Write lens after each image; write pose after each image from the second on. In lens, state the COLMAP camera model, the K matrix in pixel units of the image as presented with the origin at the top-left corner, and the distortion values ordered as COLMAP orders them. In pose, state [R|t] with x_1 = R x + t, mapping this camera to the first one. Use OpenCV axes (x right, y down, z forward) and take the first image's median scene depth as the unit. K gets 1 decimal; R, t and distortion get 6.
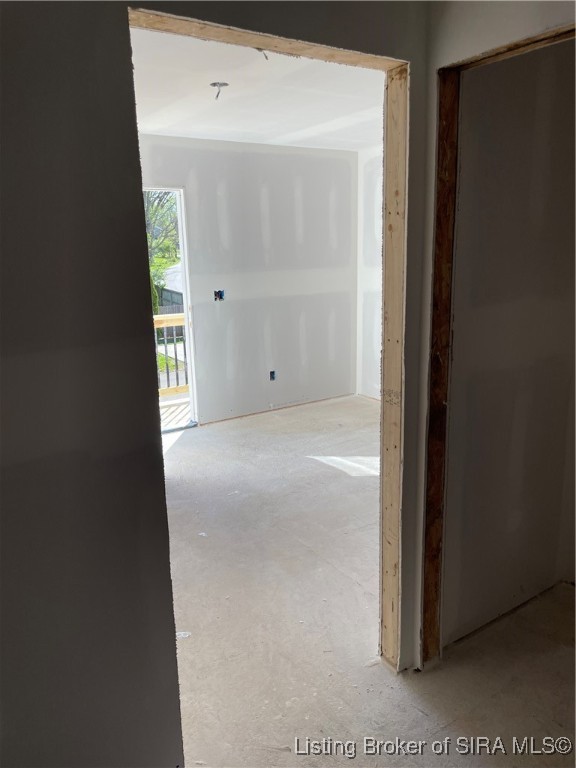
lens RADIAL K [[585.7, 0, 281.9], [0, 585.7, 379.4], [0, 0, 1]] dist [0.051854, -0.068261]
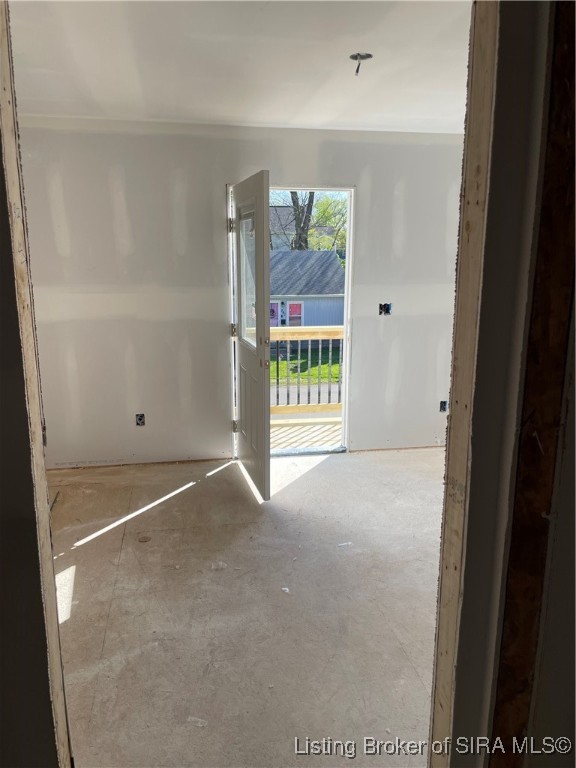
lens RADIAL K [[585.7, 0, 287.0], [0, 585.7, 377.6], [0, 0, 1]] dist [0.051854, -0.068261]
pose [[0.920186, 0.110886, -0.375449, 0.232045], [-0.116713, 0.993139, 0.007263, -0.070986], [0.373679, 0.037136, 0.926814, 0.312822]]
